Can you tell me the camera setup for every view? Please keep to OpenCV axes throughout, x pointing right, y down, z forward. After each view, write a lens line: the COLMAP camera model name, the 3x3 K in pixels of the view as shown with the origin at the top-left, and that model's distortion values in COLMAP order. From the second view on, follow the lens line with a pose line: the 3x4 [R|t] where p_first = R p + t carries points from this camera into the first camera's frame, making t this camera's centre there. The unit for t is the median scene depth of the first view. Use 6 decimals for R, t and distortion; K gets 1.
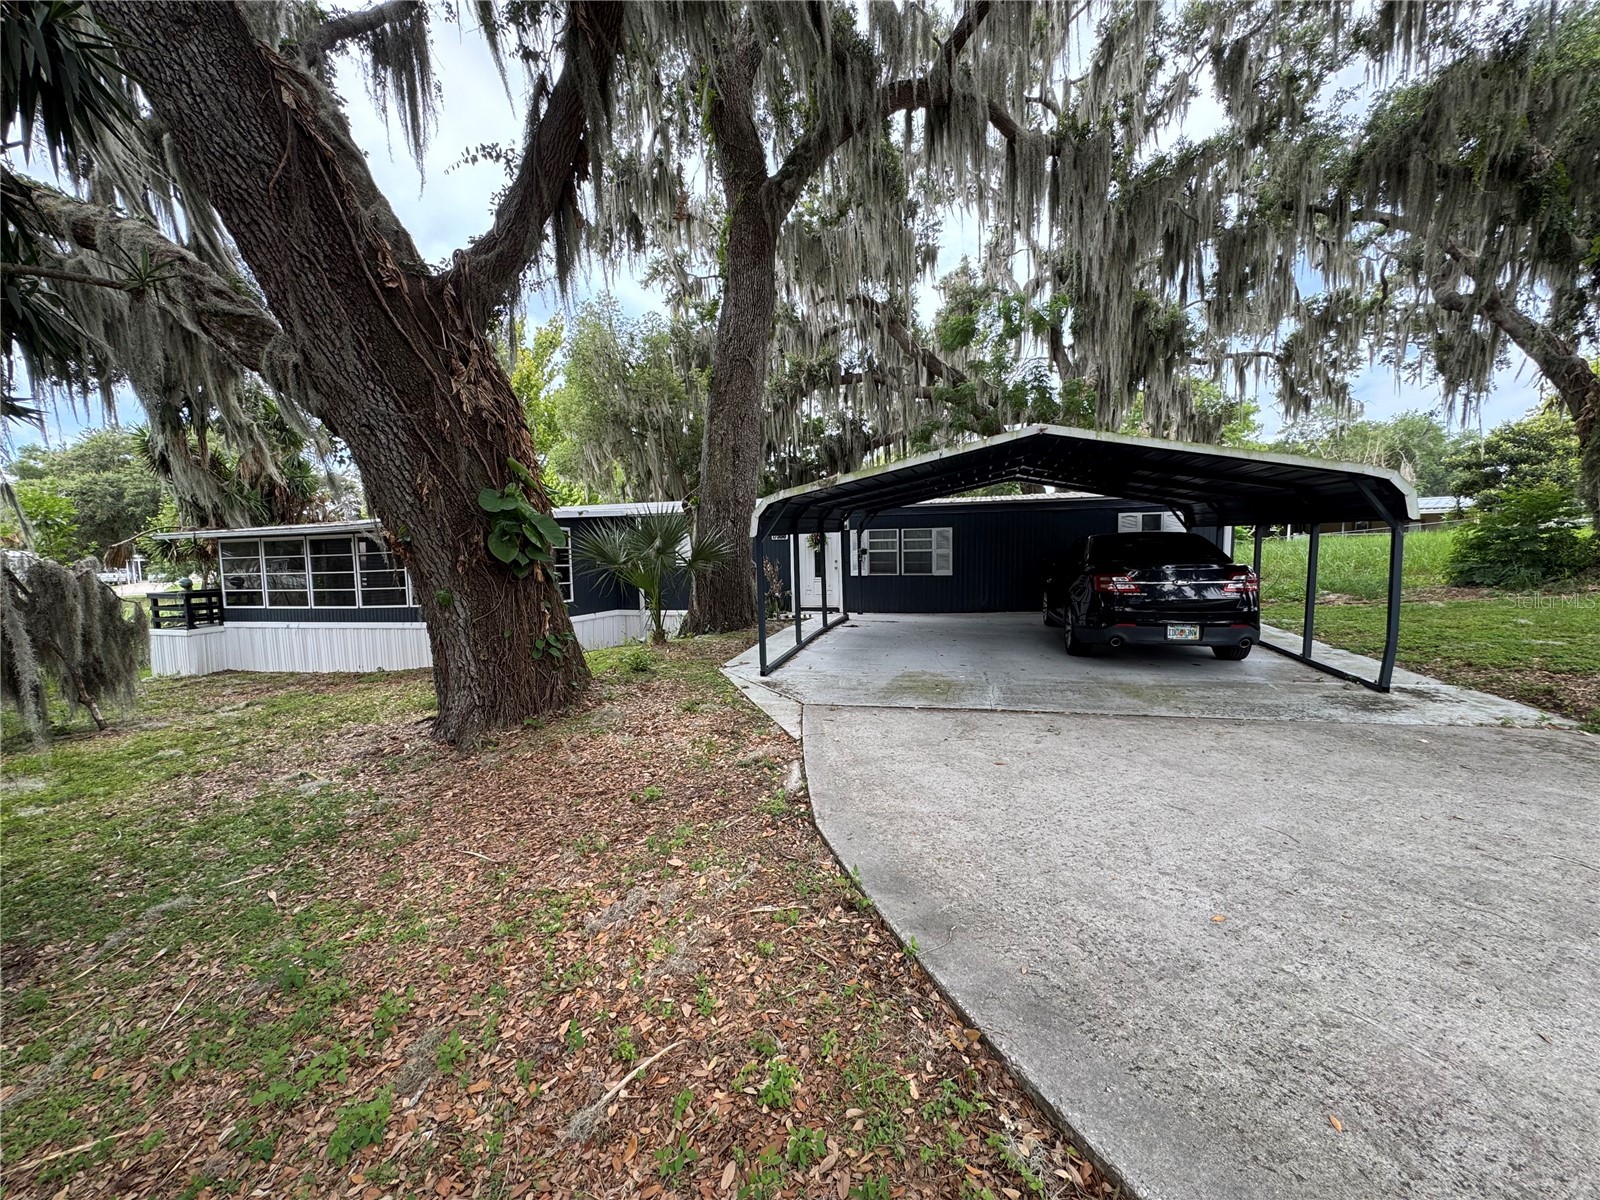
lens RADIAL K [[638.3, 0, 800.2], [0, 638.3, 600.6], [0, 0, 1]] dist [-0.004086, 0.000763]
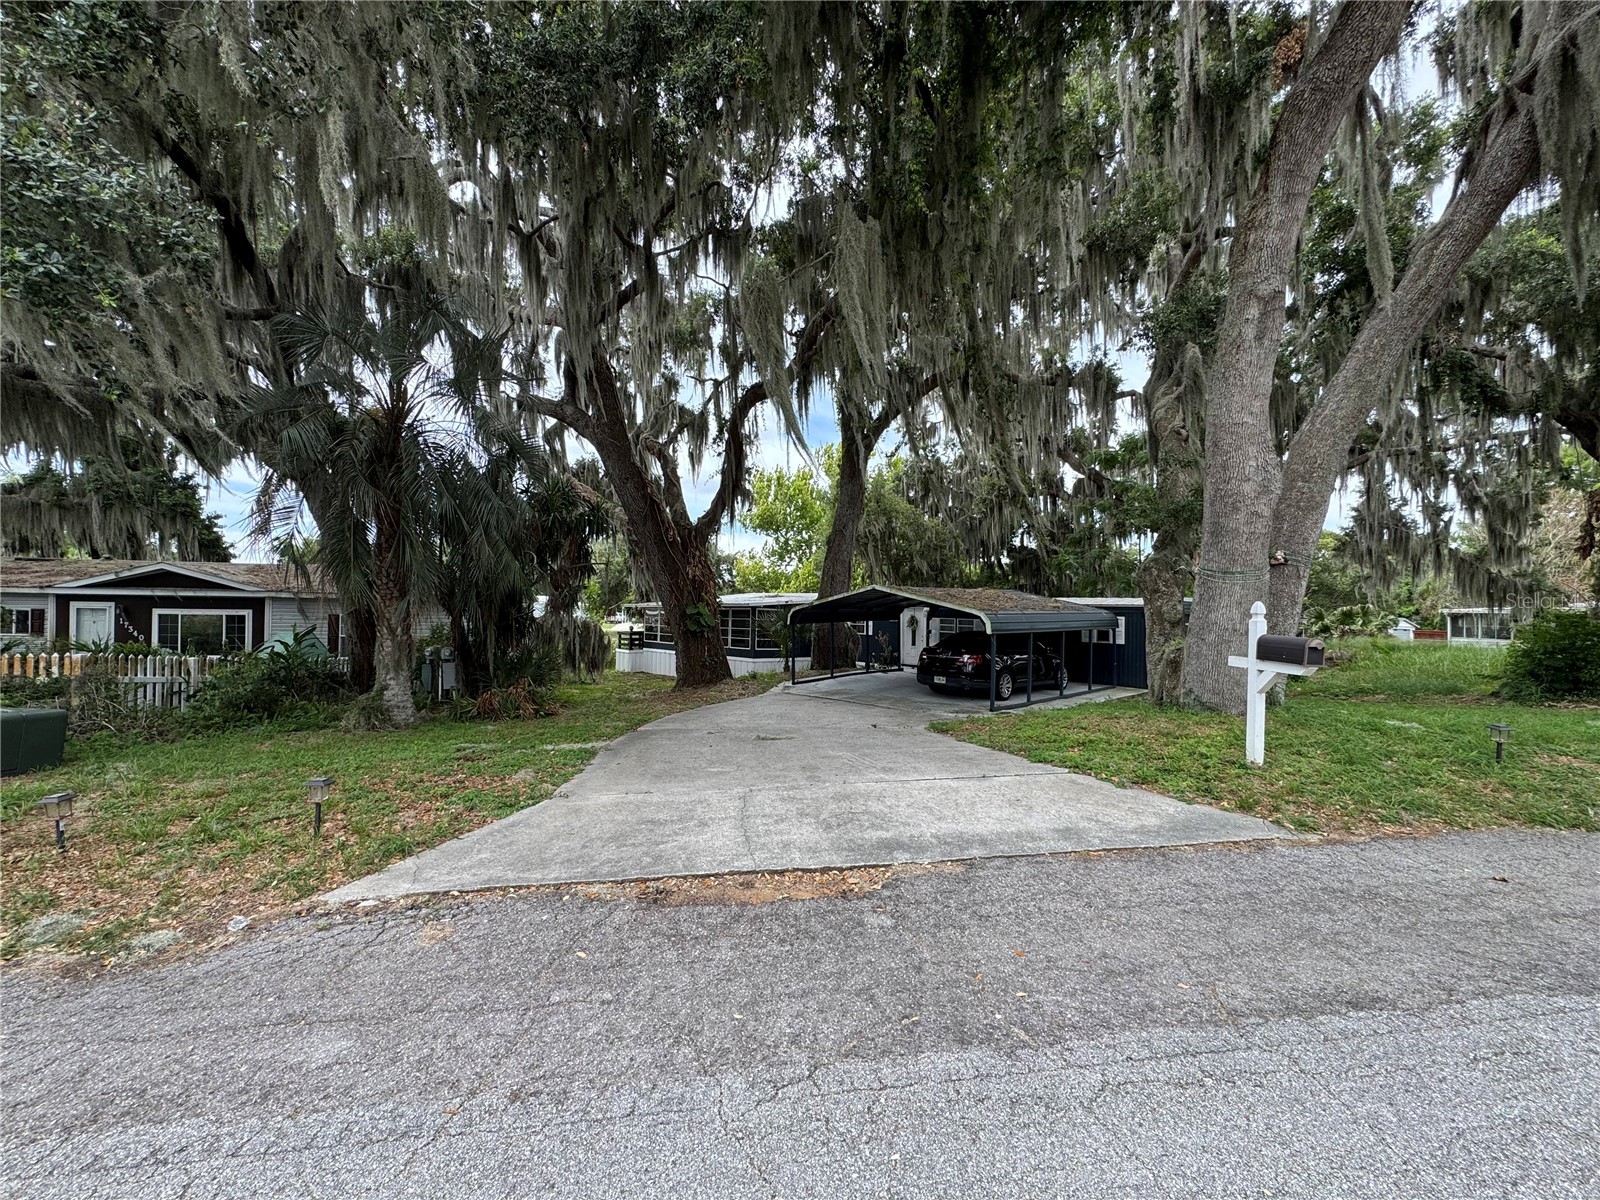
lens RADIAL K [[638.3, 0, 800.2], [0, 638.3, 600.6], [0, 0, 1]] dist [-0.004086, 0.000763]
pose [[0.851517, 0.030892, -0.523416, 0.606688], [-0.080517, 0.994127, -0.072315, -0.010361], [0.518108, 0.103721, 0.849003, -0.506538]]
